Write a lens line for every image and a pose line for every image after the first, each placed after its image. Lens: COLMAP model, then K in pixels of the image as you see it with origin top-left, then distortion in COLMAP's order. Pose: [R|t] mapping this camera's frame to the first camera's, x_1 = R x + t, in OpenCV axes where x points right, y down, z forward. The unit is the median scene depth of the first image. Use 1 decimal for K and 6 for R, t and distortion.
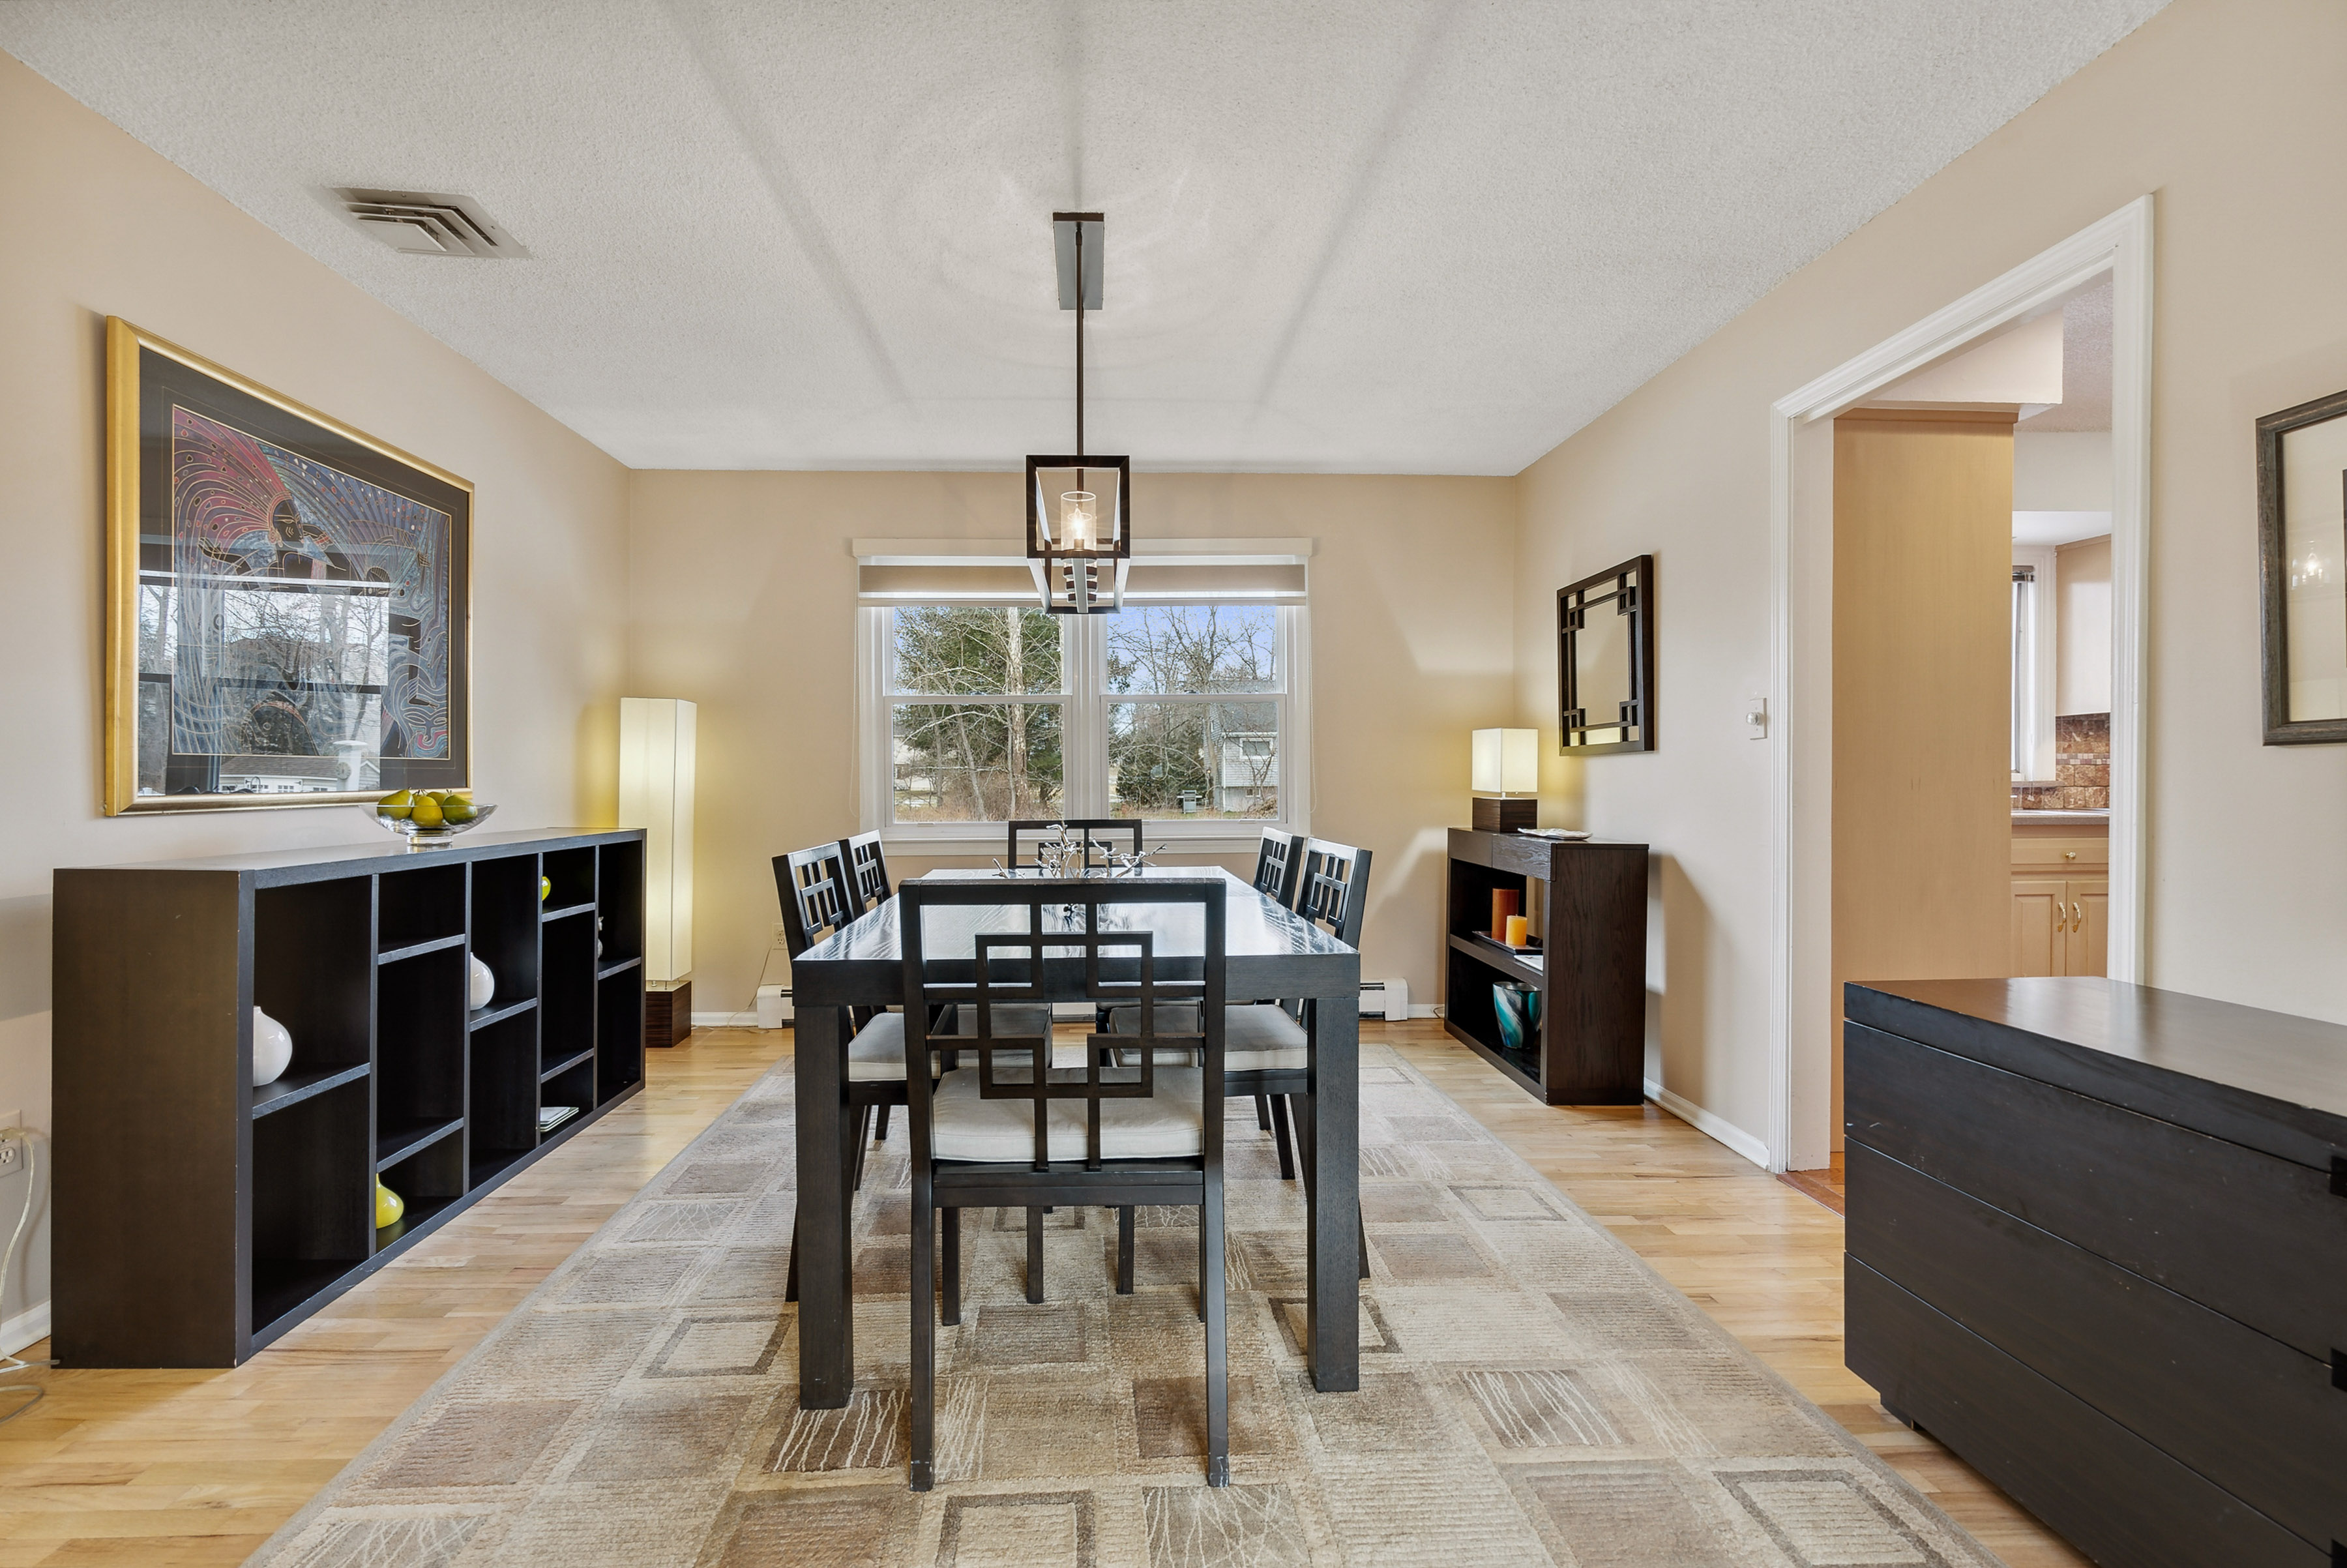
lens RADIAL K [[1062.8, 0, 1149.6], [0, 1062.8, 788.2], [0, 0, 1]] dist [-0.004636, 0.001355]
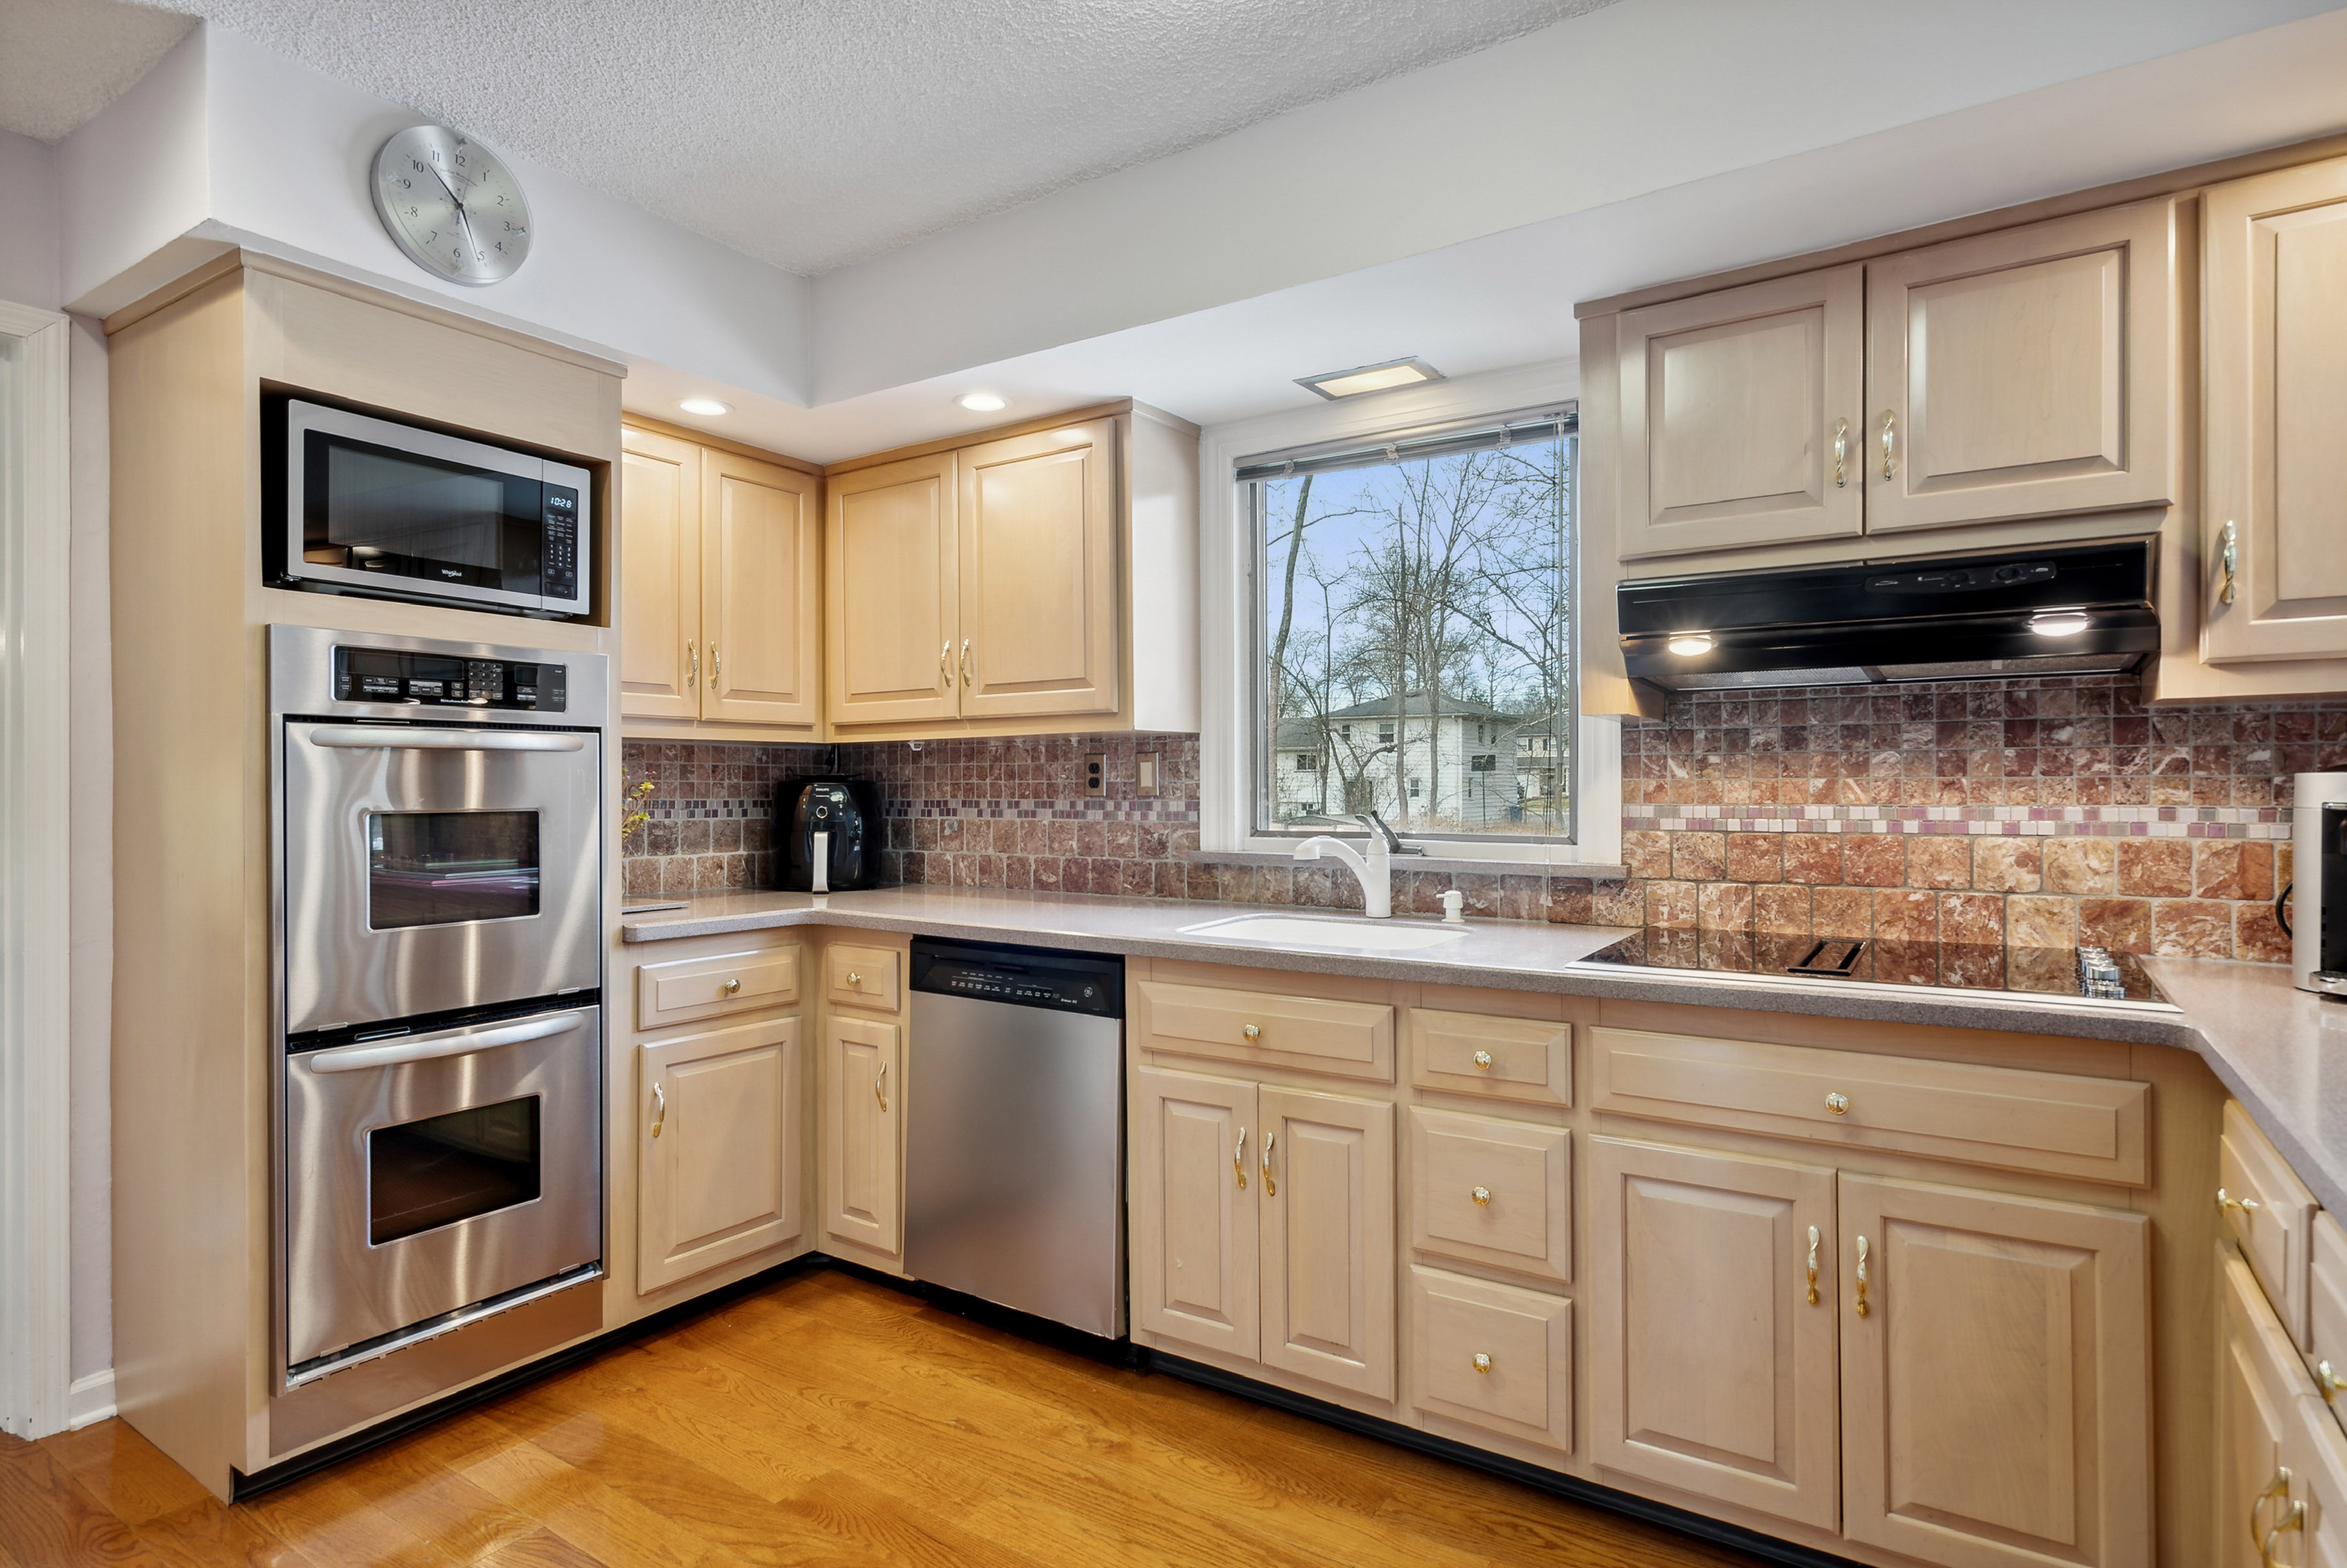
lens RADIAL K [[1225.8, 0, 1163.0], [0, 1225.8, 789.1], [0, 0, 1]] dist [-0.004058, 0.003414]
pose [[0.812536, 0.004710, -0.582891, 1.003387], [-0.002991, 0.999988, 0.003911, -0.041243], [0.582903, -0.001435, 0.812541, 0.458042]]
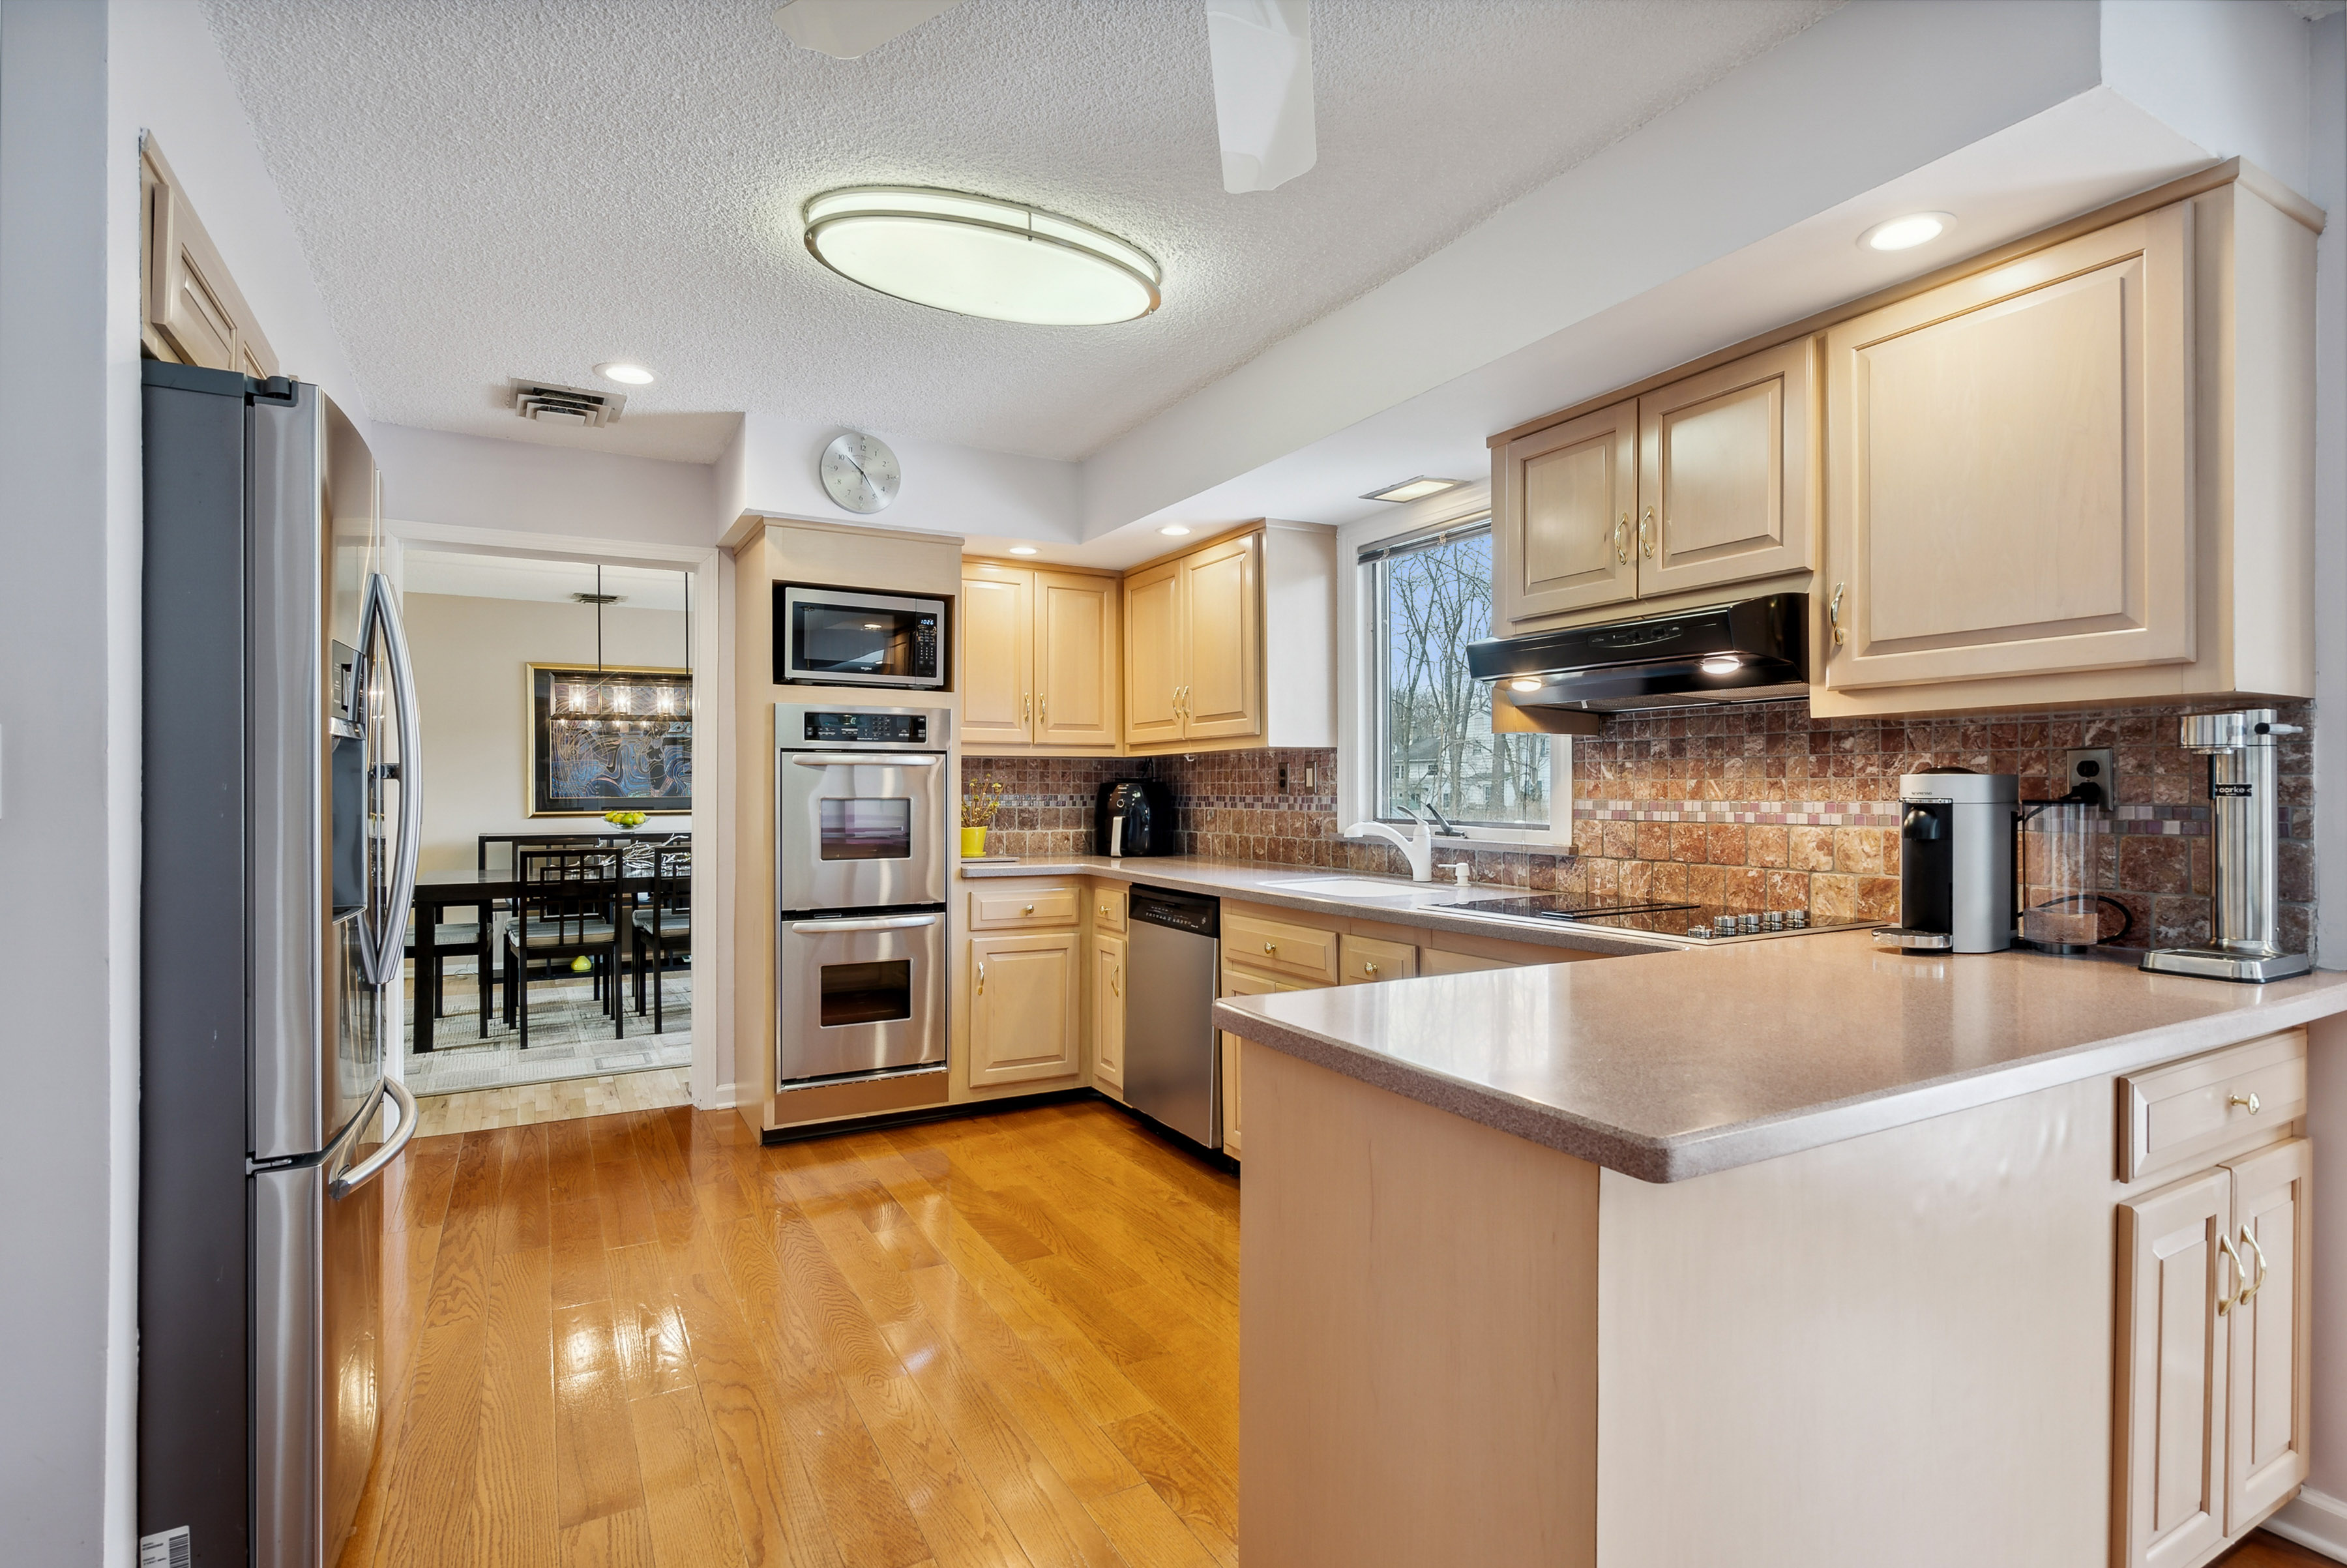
lens RADIAL K [[1137.6, 0, 1165.3], [0, 1137.6, 786.2], [0, 0, 1]] dist [-0.009841, 0.002350]
pose [[0.456318, 0.002971, -0.889812, 1.321964], [-0.003562, 0.999993, 0.001512, -0.040915], [0.889810, 0.002480, 0.456325, 0.505244]]
